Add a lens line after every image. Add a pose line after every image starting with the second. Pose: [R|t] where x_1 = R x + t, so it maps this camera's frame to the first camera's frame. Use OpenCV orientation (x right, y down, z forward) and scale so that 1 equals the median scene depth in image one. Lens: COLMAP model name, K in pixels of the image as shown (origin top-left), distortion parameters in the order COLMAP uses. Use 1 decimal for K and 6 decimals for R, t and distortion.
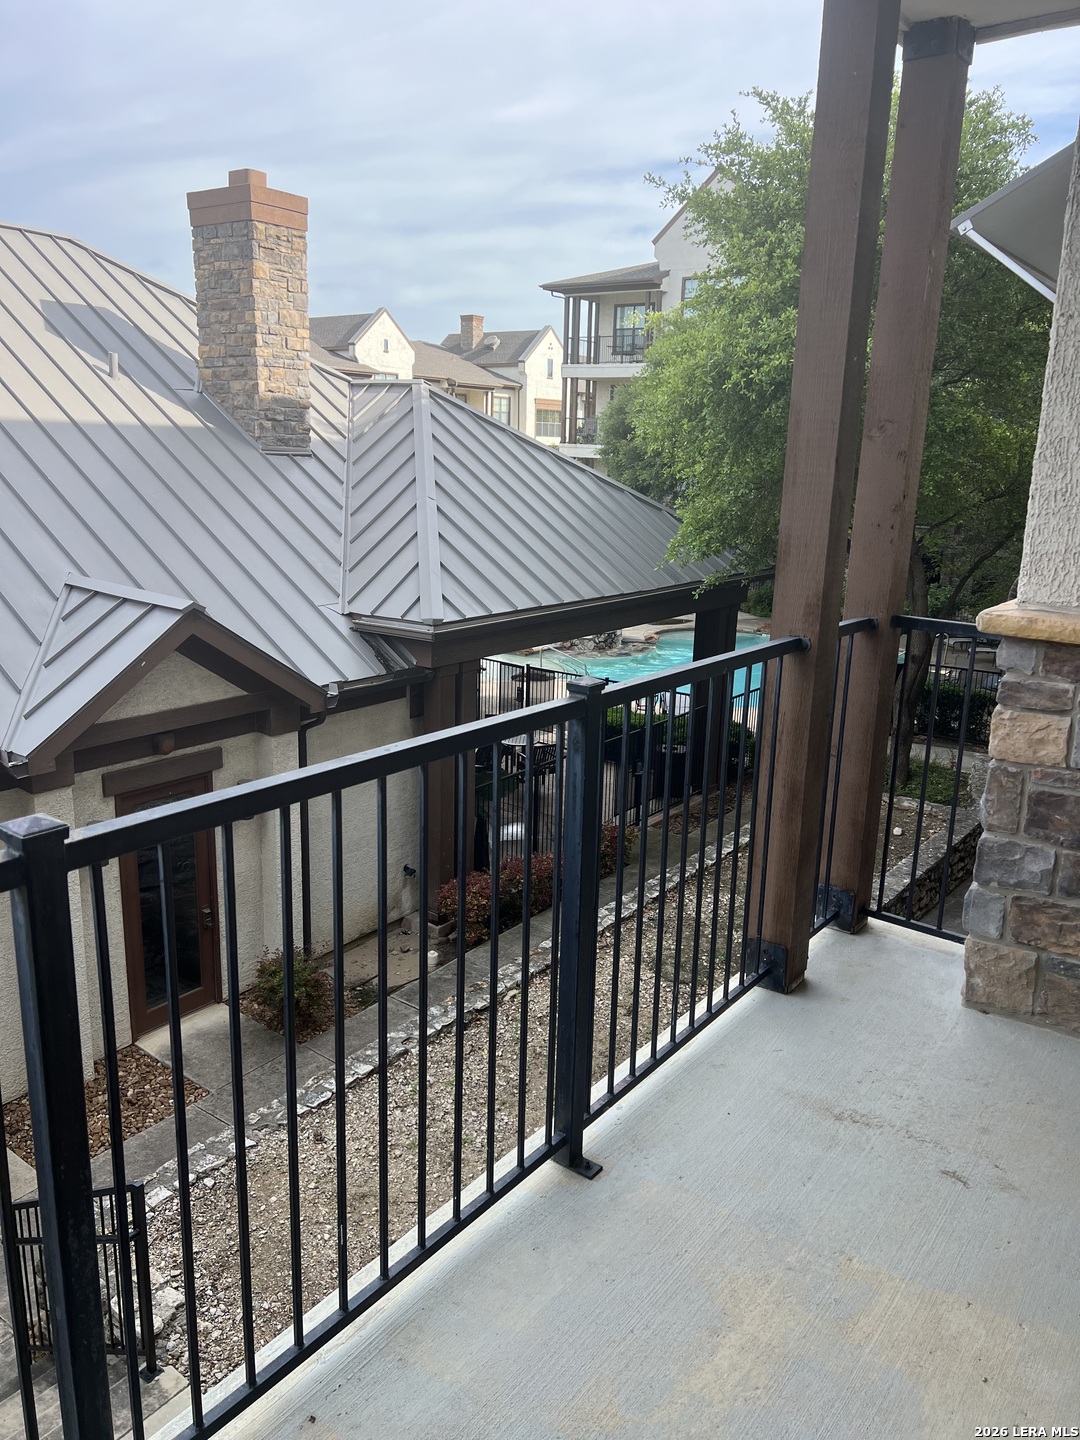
lens RADIAL K [[1095.6, 0, 544.9], [0, 1095.6, 738.5], [0, 0, 1]] dist [0.099927, -0.198751]
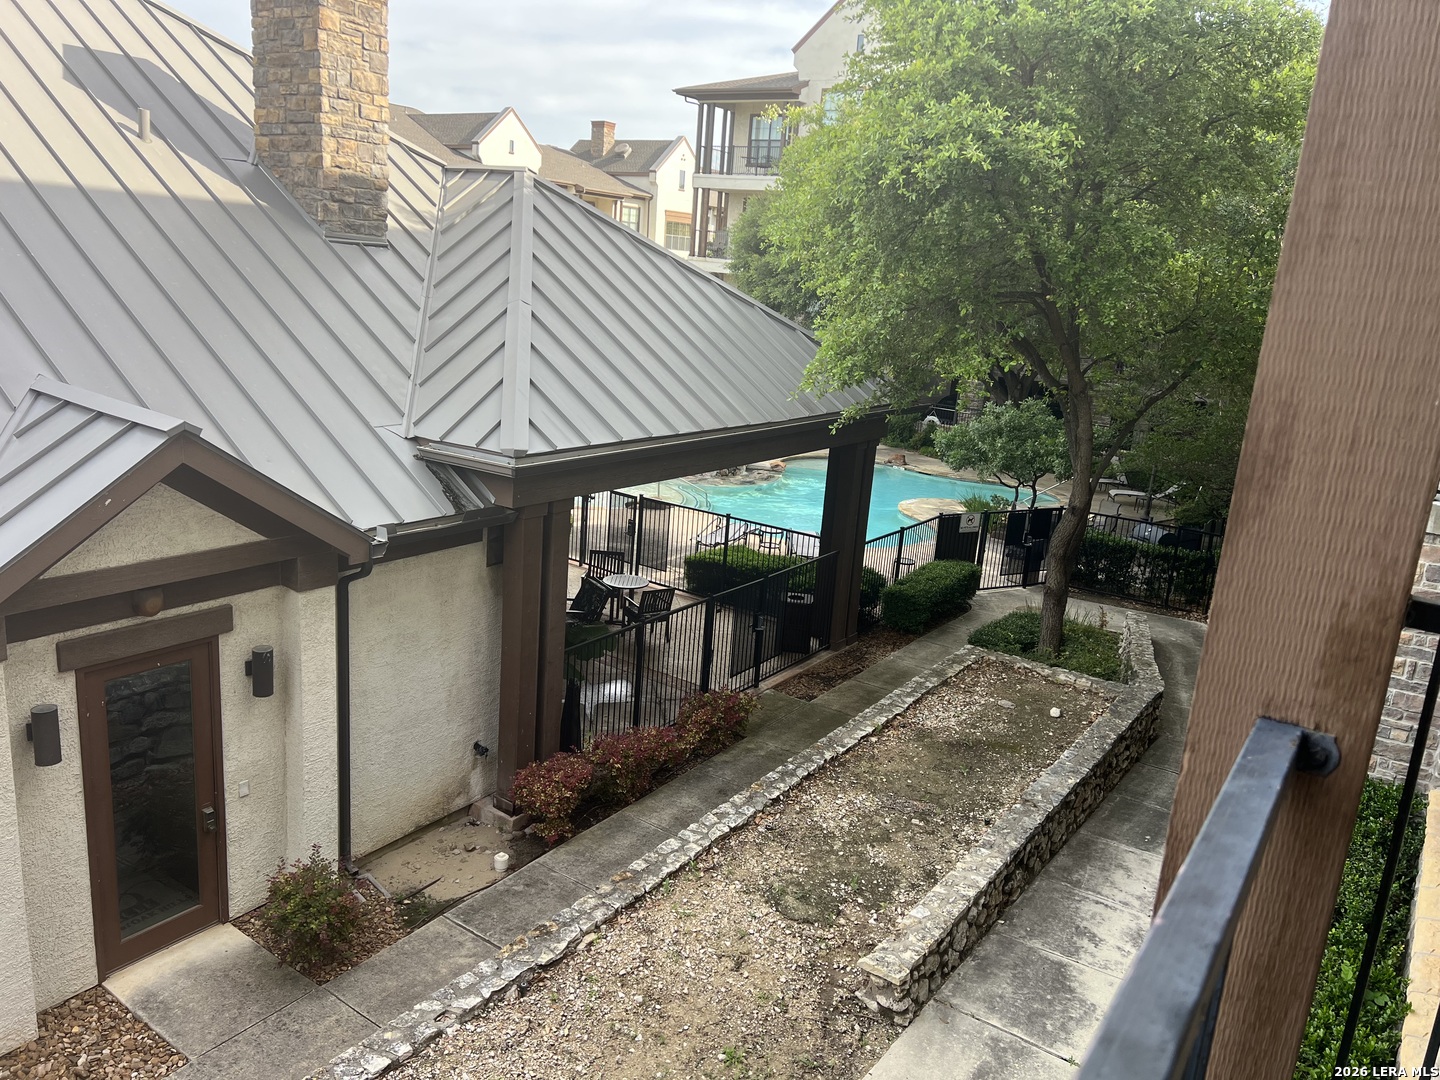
lens RADIAL K [[1051.4, 0, 716.9], [0, 1051.4, 547.0], [0, 0, 1]] dist [0.058735, -0.067573]
pose [[0.998348, 0.035482, 0.045202, 0.012454], [-0.035515, 0.999369, -0.000075, -0.036227], [-0.045176, -0.001530, 0.998978, 0.184385]]
